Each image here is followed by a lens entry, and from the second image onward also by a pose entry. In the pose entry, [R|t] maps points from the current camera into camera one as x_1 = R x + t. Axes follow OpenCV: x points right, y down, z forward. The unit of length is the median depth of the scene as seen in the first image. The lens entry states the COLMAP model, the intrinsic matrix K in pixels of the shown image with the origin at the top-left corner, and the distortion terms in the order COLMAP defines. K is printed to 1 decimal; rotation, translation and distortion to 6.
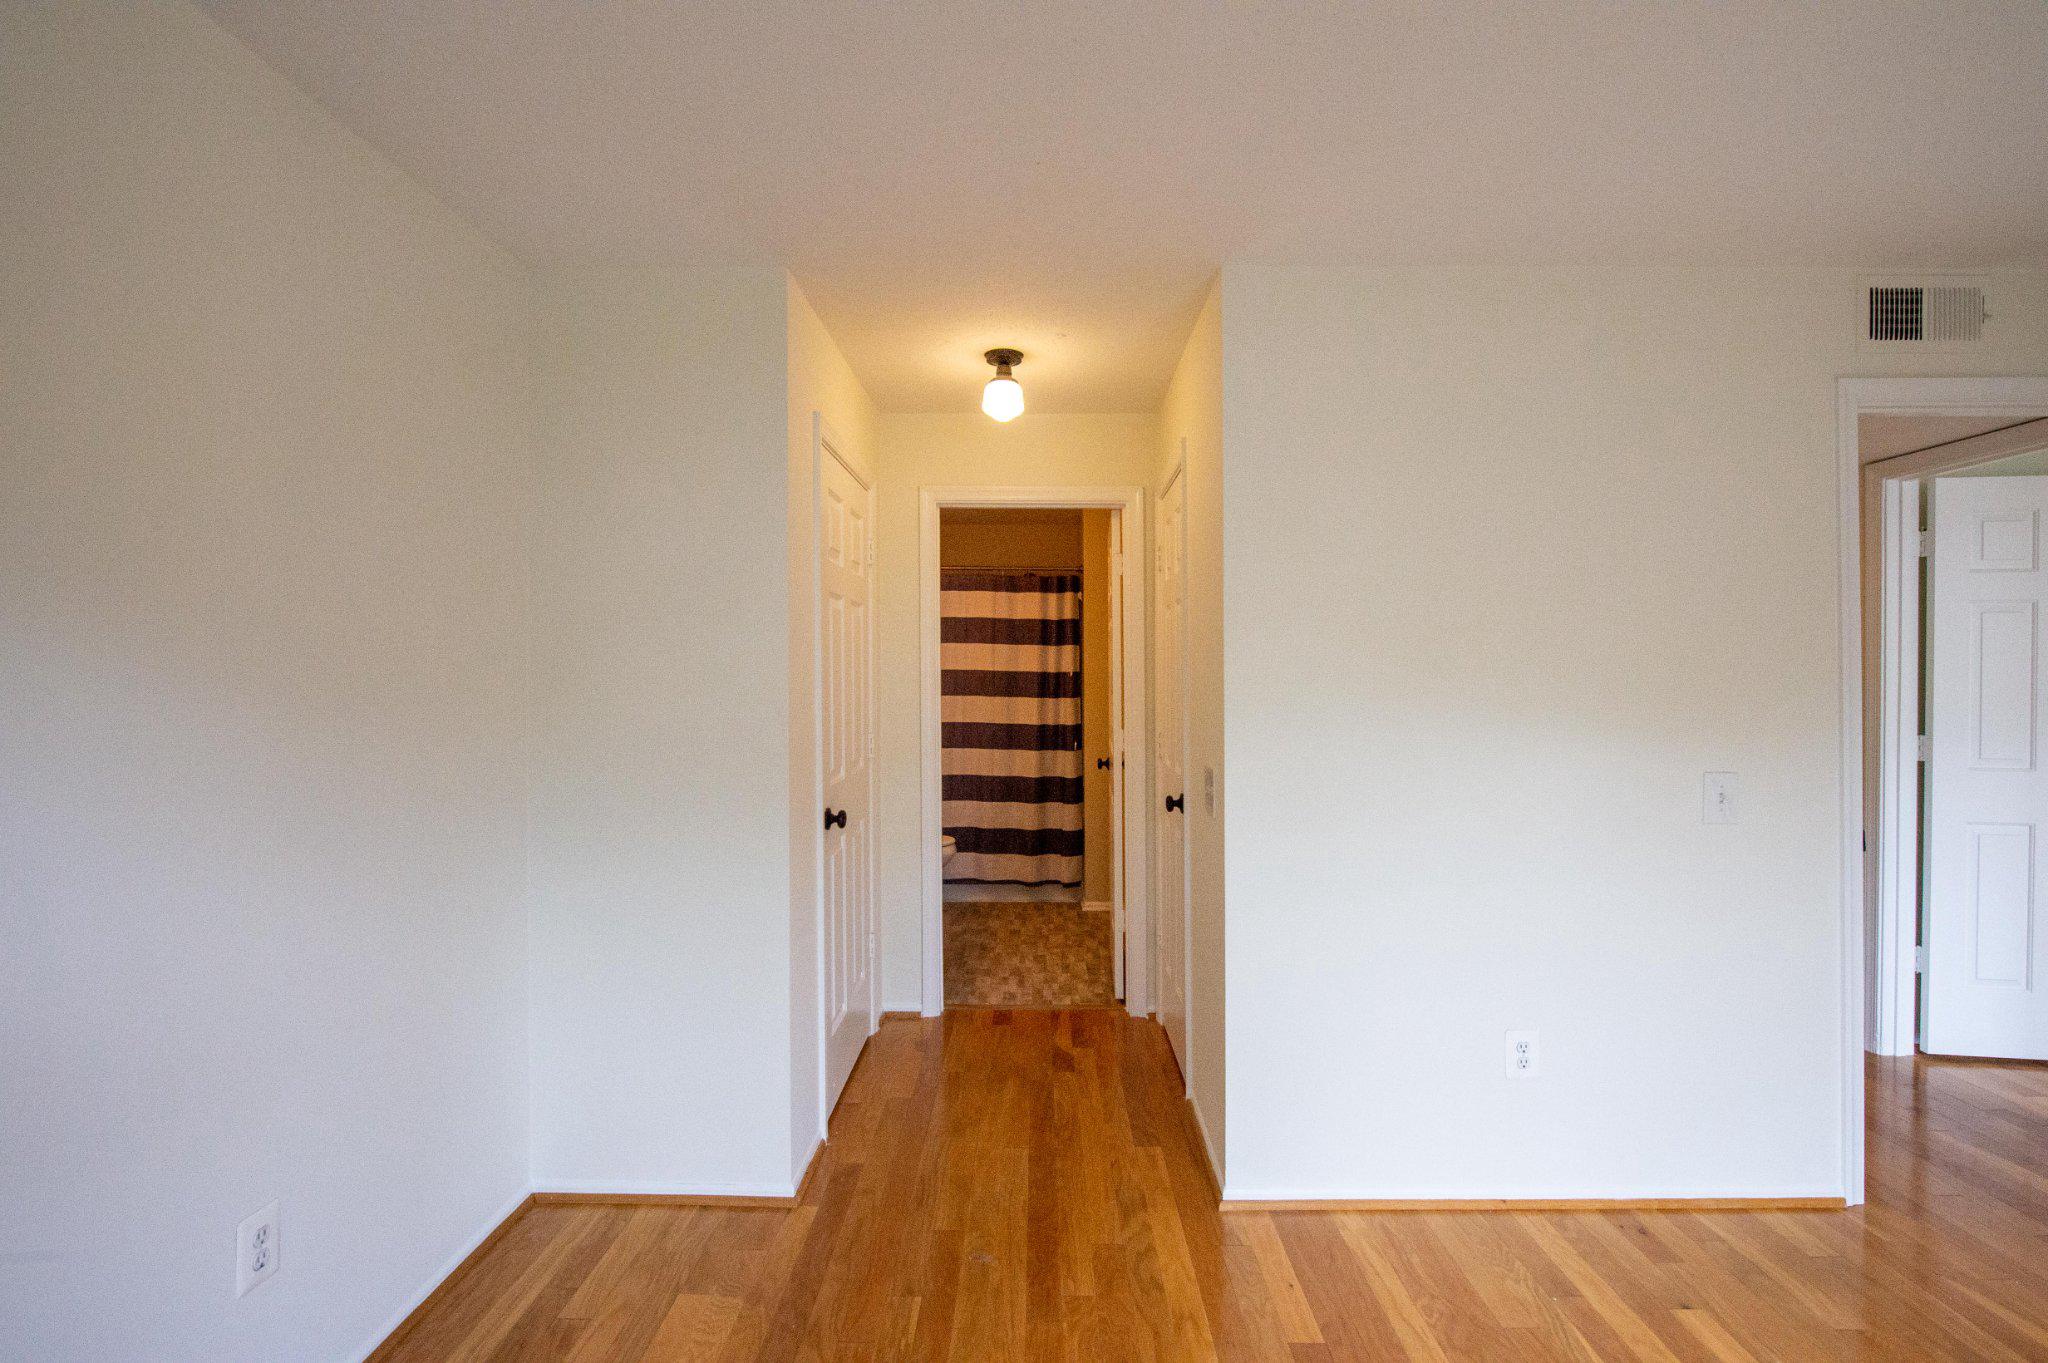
lens RADIAL K [[930.5, 0, 1022.6], [0, 930.5, 679.8], [0, 0, 1]] dist [-0.011033, -0.001273]
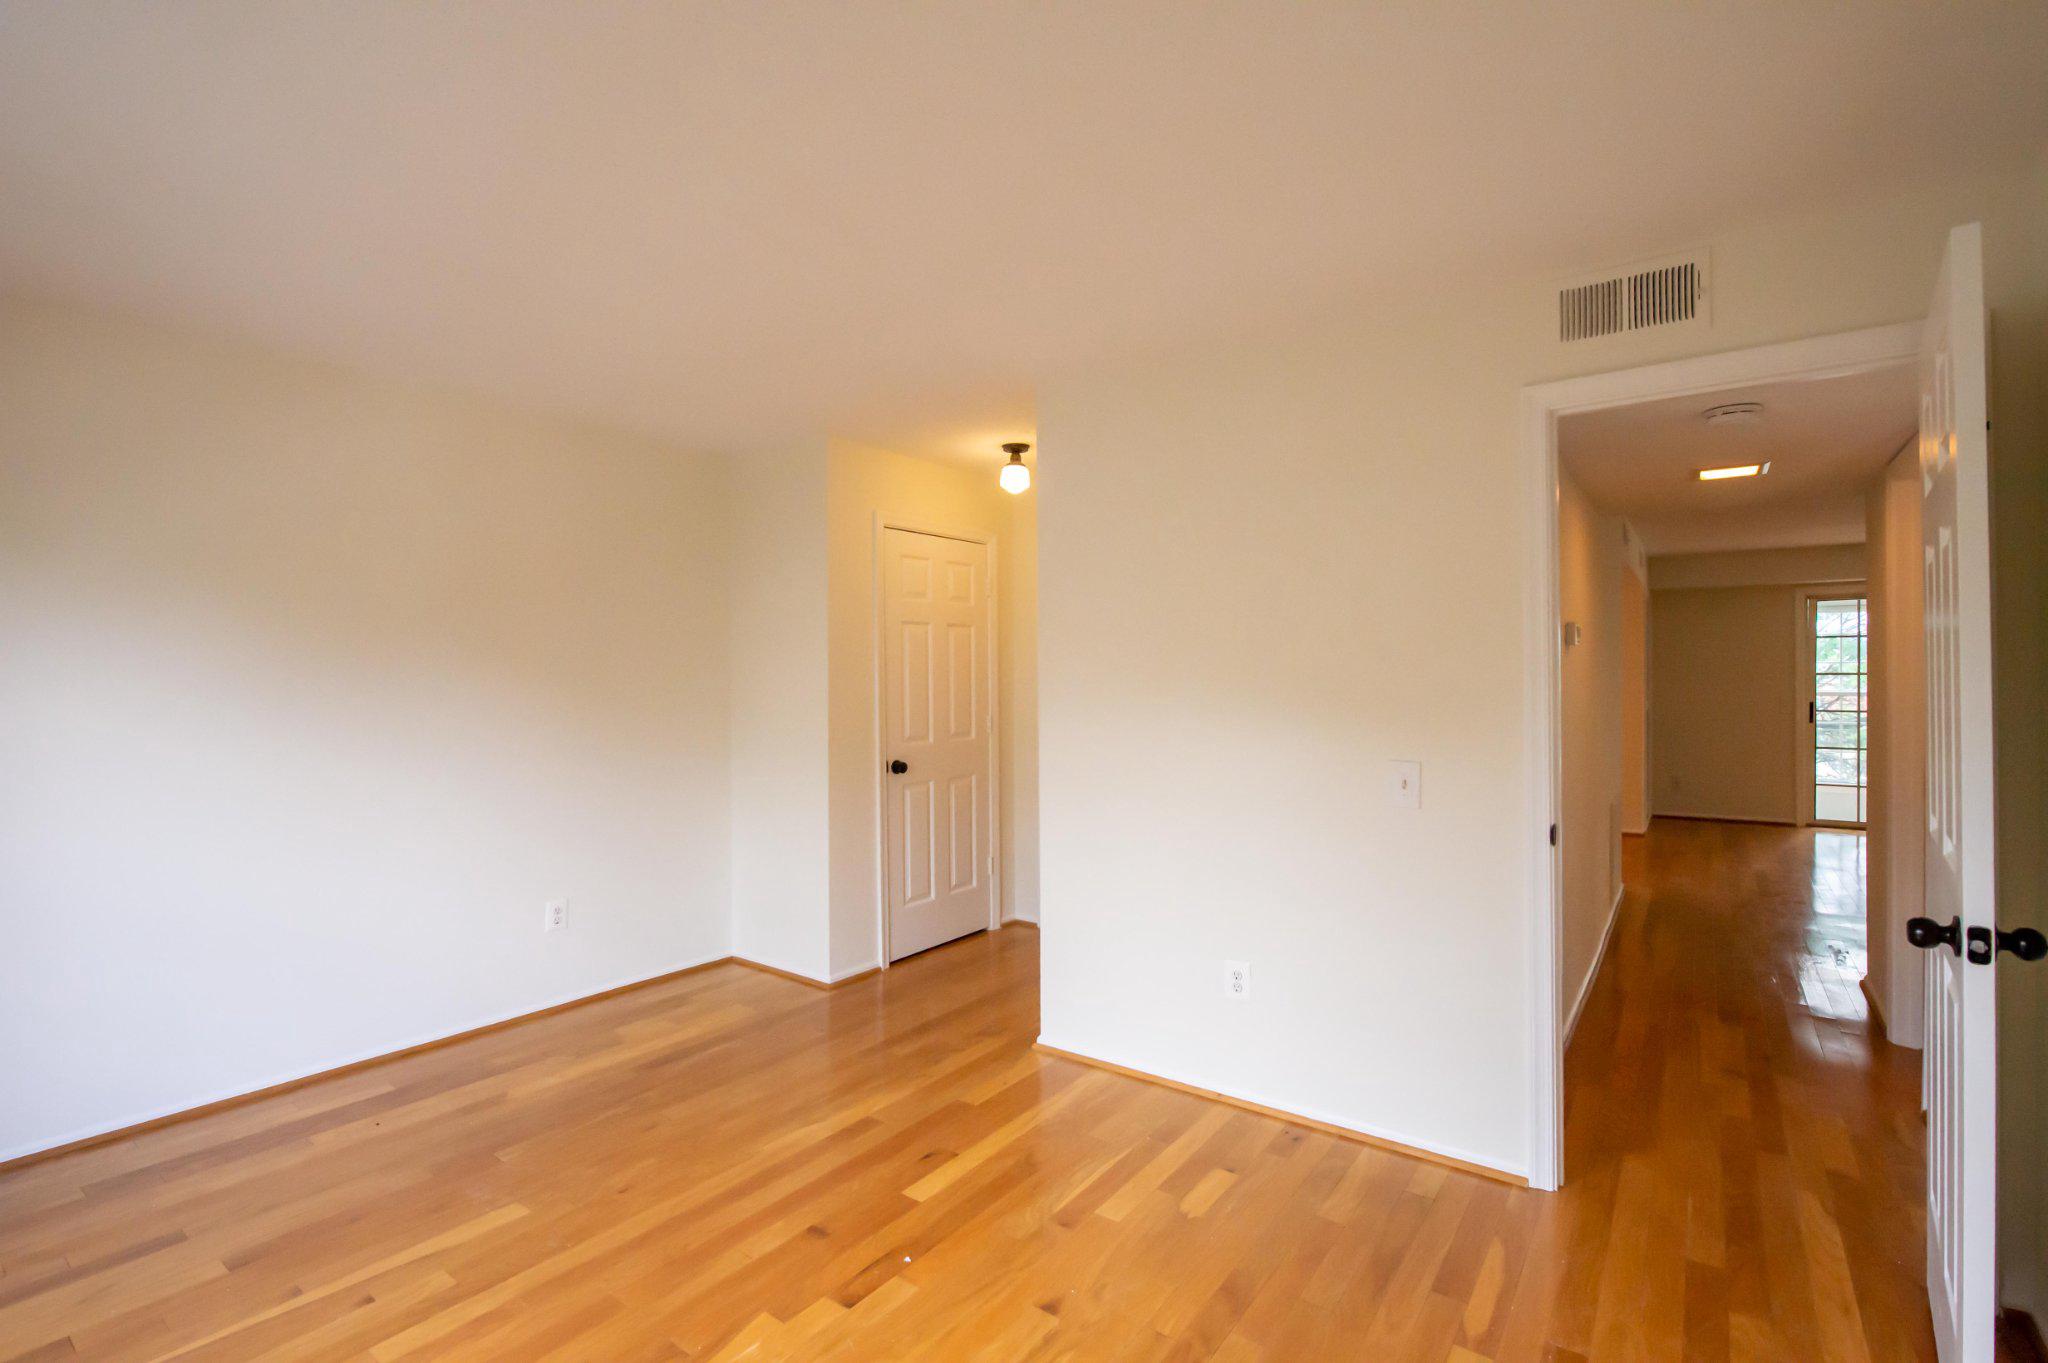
lens RADIAL K [[930.5, 0, 1022.6], [0, 930.5, 679.8], [0, 0, 1]] dist [-0.011033, -0.001273]
pose [[0.815883, 0.001376, -0.578215, 1.528254], [-0.000029, 0.999997, 0.002340, -0.001868], [0.578217, -0.001892, 0.815881, -0.265968]]
